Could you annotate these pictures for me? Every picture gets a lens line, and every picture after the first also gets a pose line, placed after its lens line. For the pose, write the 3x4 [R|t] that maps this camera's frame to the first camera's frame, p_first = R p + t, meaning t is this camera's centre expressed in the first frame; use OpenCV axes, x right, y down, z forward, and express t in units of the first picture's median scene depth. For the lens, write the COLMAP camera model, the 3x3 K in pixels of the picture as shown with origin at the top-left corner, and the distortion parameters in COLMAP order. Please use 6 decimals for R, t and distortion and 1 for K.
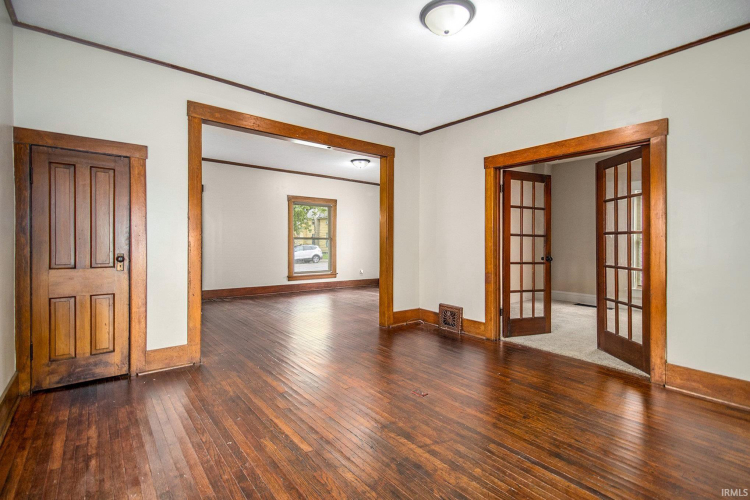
lens RADIAL K [[352.1, 0, 370.4], [0, 352.1, 247.9], [0, 0, 1]] dist [-0.000132, -0.001075]
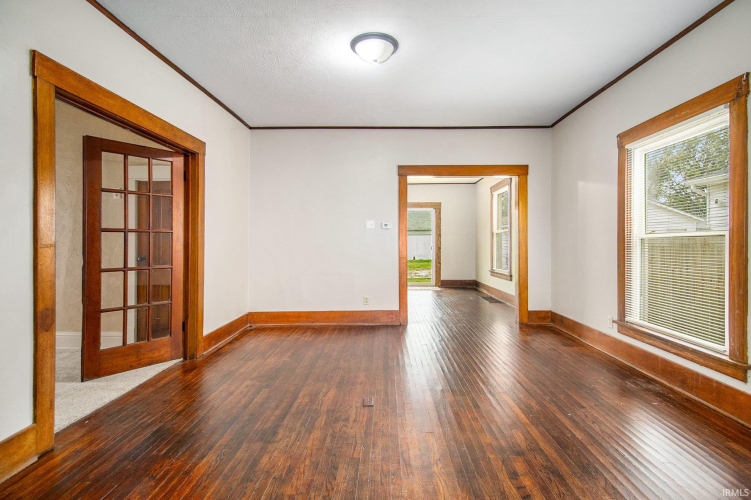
lens RADIAL K [[352.6, 0, 394.1], [0, 352.6, 241.9], [0, 0, 1]] dist [-0.000132, -0.001075]
pose [[-0.801510, -0.001408, 0.597980, -0.432486], [0.009279, 0.999848, 0.014791, -0.024665], [-0.597909, 0.017404, -0.801375, 1.547709]]
